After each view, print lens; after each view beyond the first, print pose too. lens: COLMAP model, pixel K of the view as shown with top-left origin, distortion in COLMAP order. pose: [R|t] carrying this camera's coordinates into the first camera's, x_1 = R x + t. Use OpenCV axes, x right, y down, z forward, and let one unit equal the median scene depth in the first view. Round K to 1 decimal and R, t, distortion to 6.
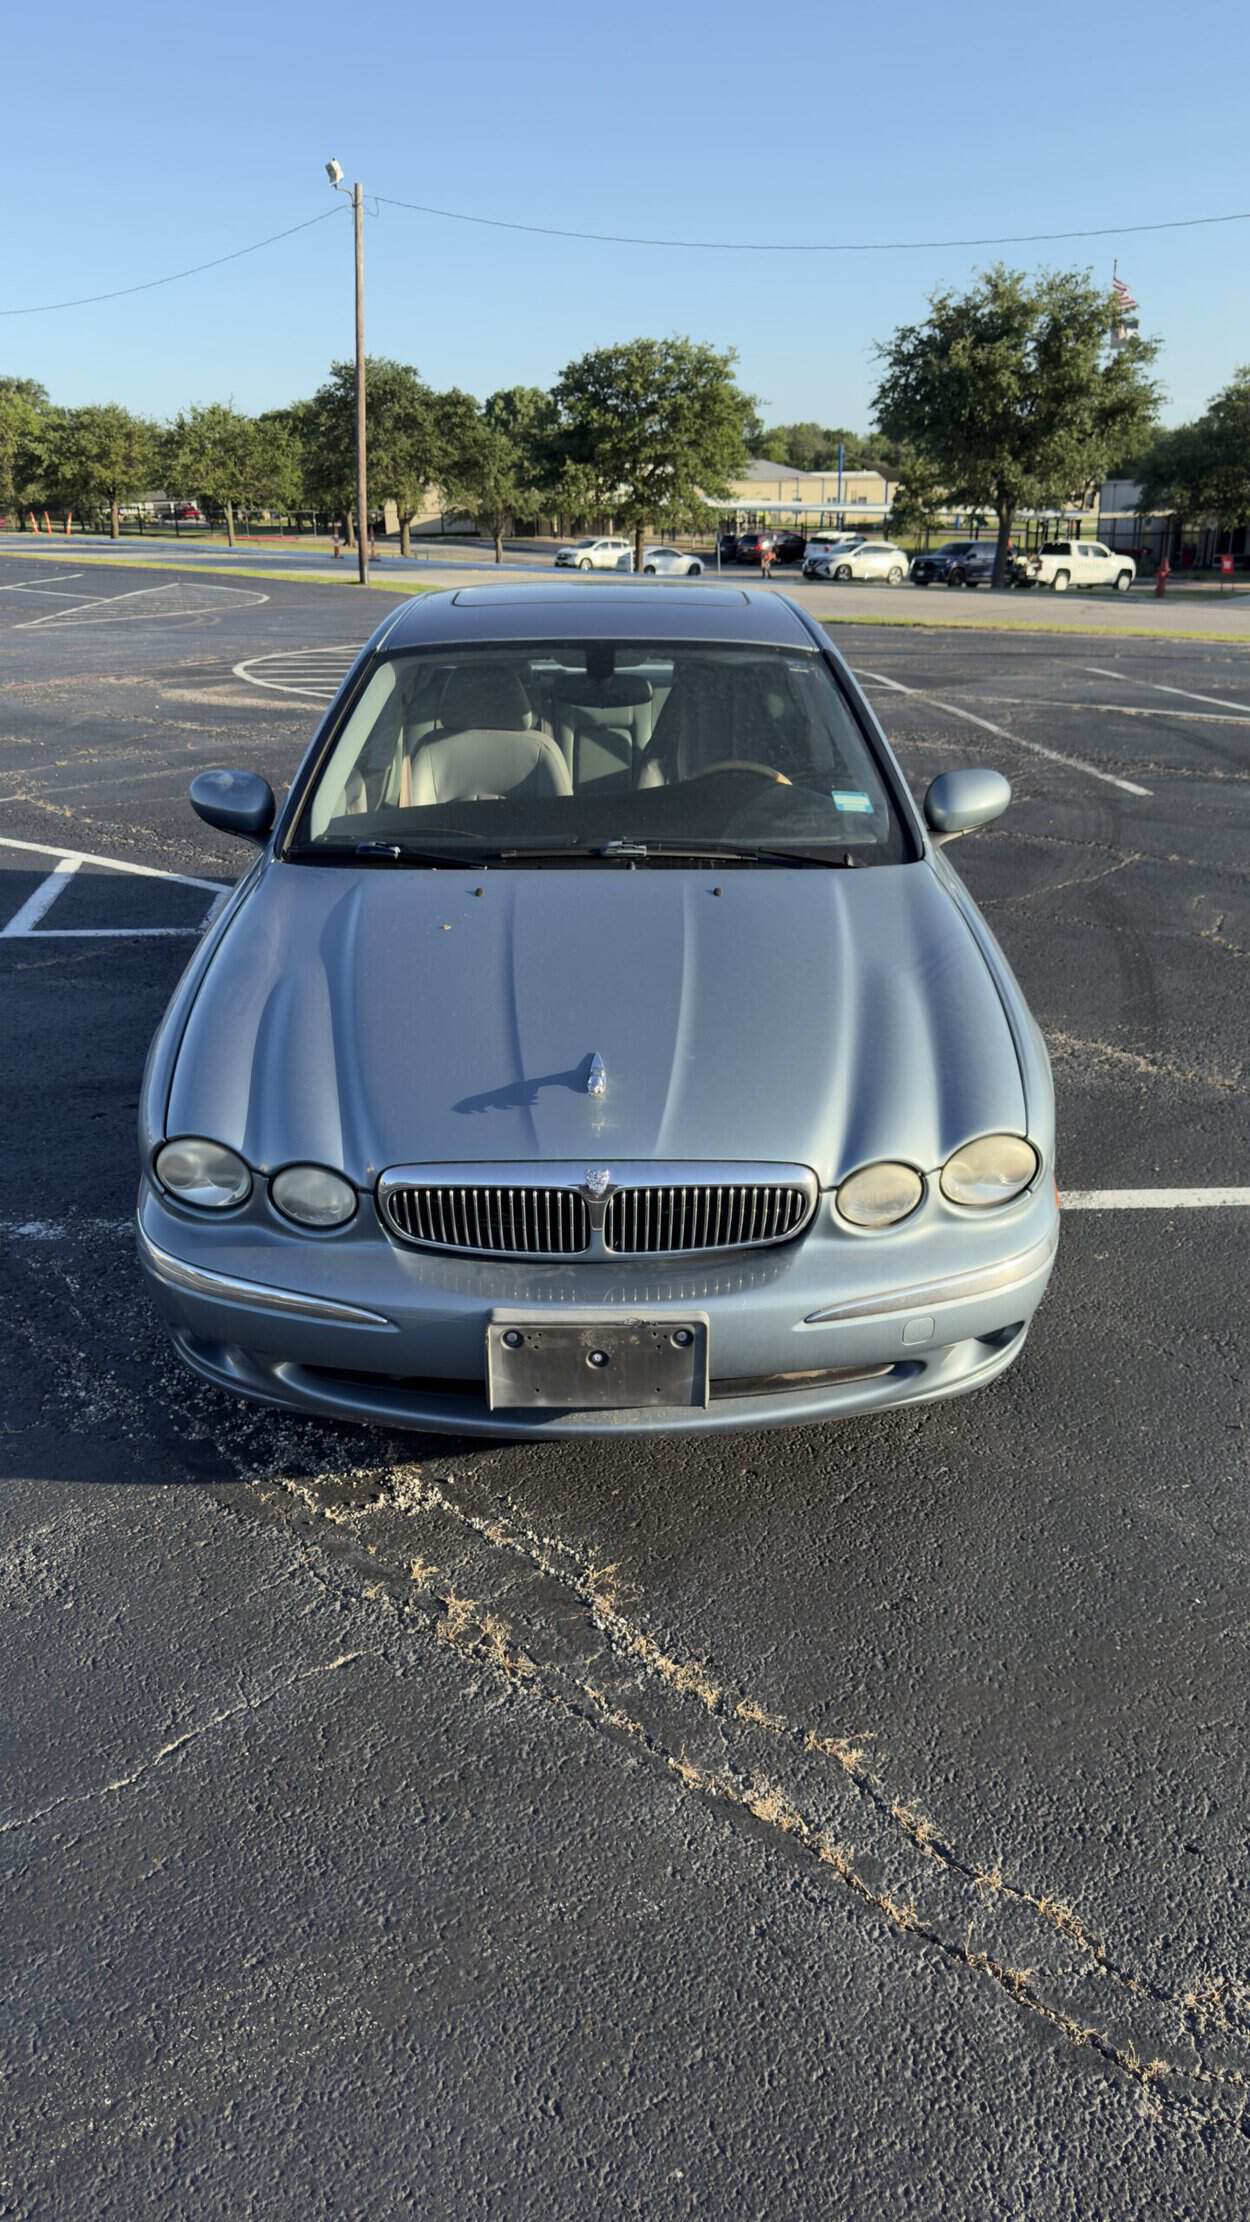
lens RADIAL K [[1615.3, 0, 625.0], [0, 1615.3, 1111.0], [0, 0, 1]] dist [0.070433, -0.123245]
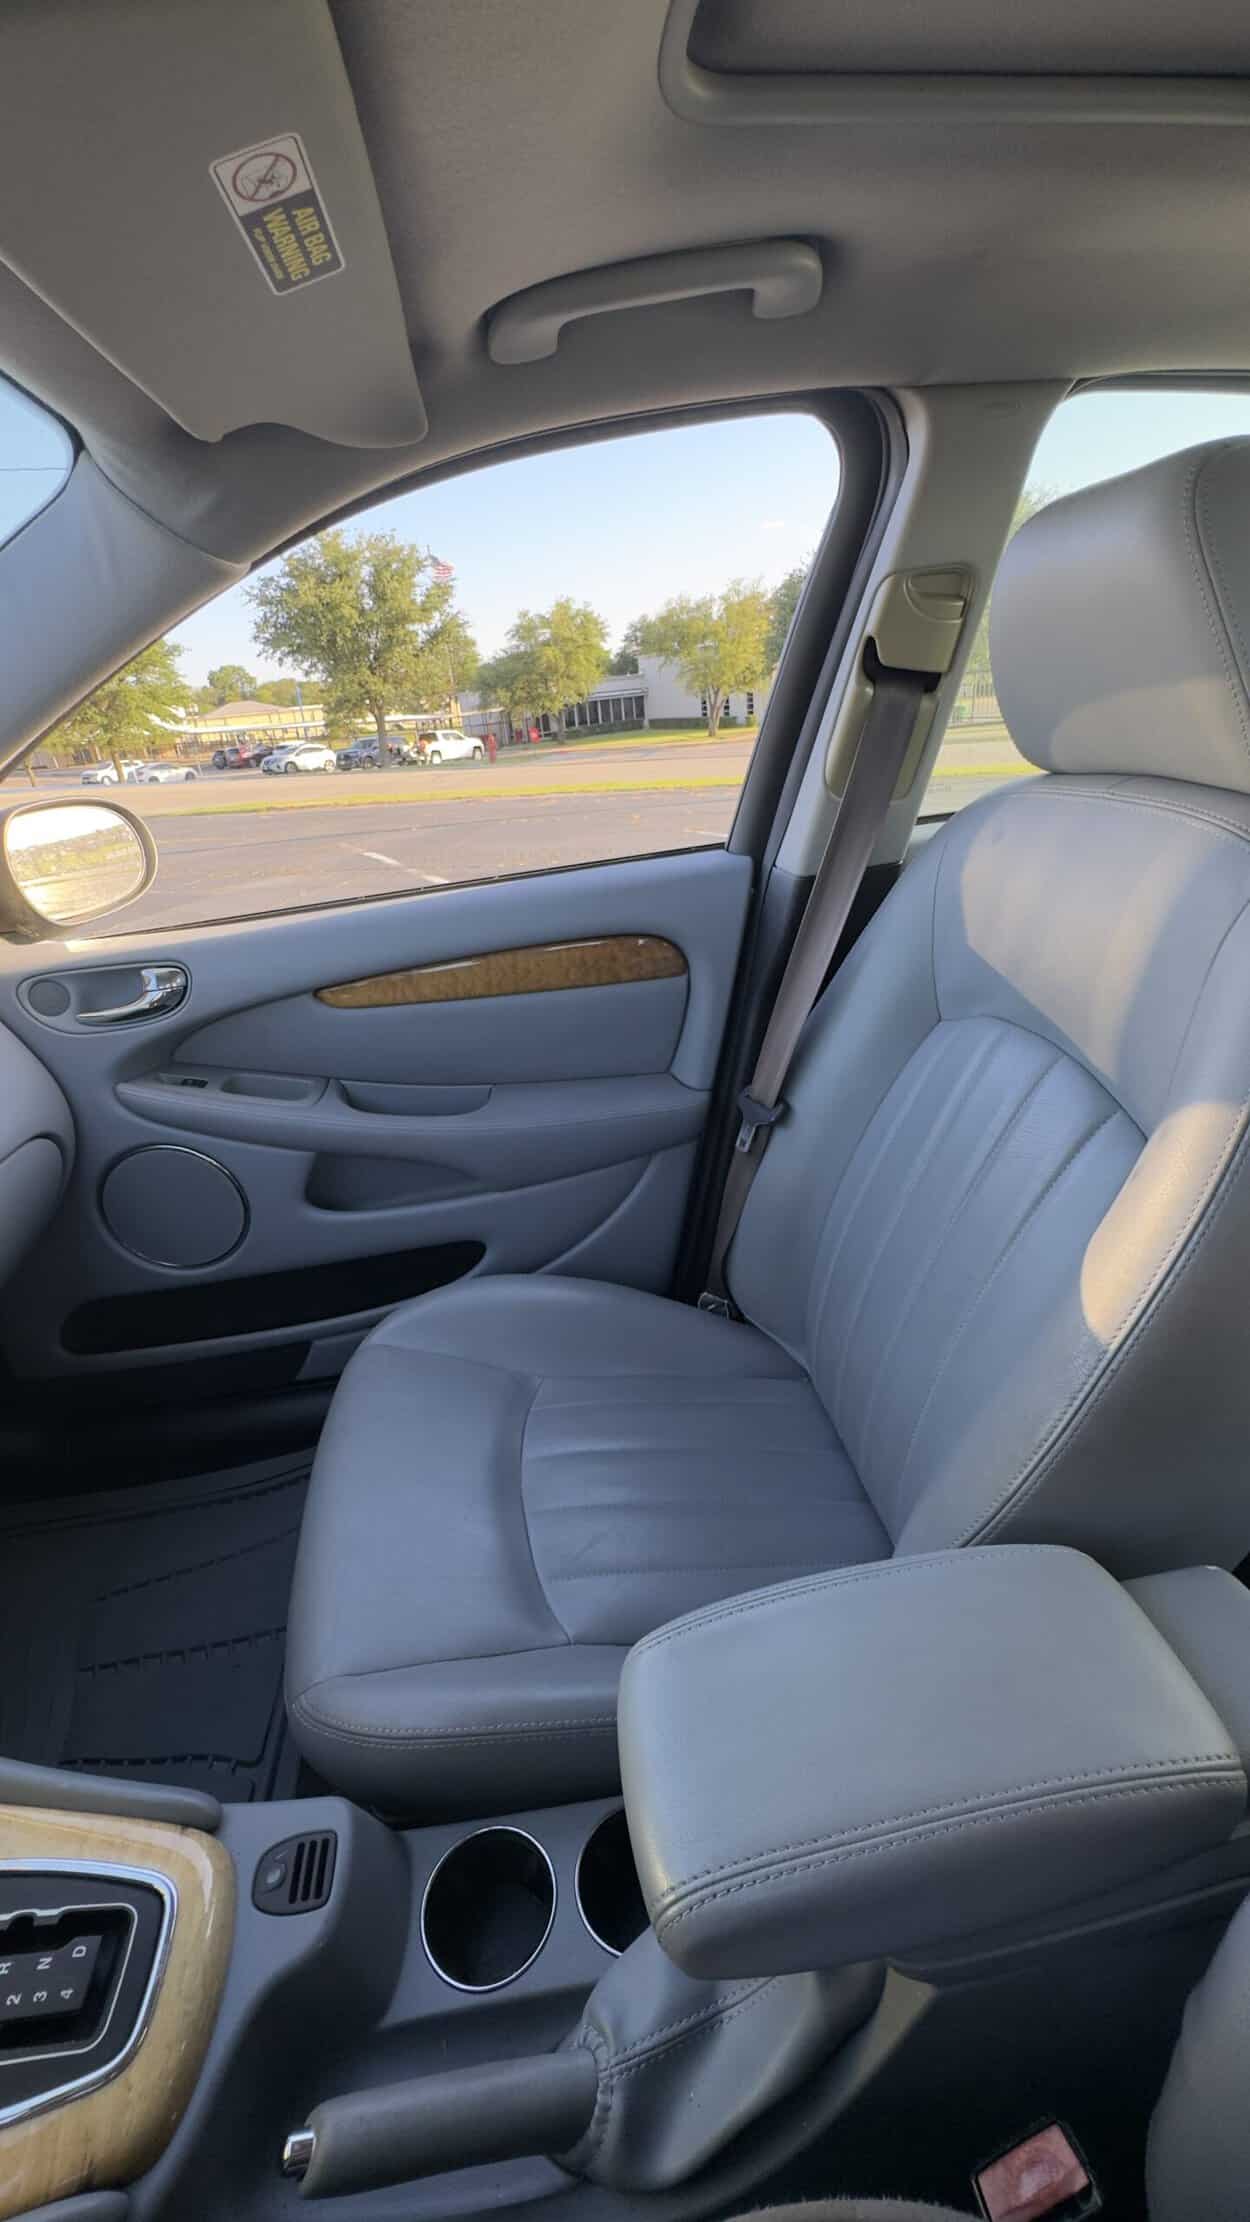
lens RADIAL K [[911.0, 0, 625.0], [0, 911.0, 1111.0], [0, 0, 1]] dist [0.002712, 0.003693]
pose [[0.910906, -0.234856, 0.339252, 0.062385], [0.217829, 0.972010, 0.088018, -0.044965], [-0.350428, -0.006277, 0.936569, 0.147764]]
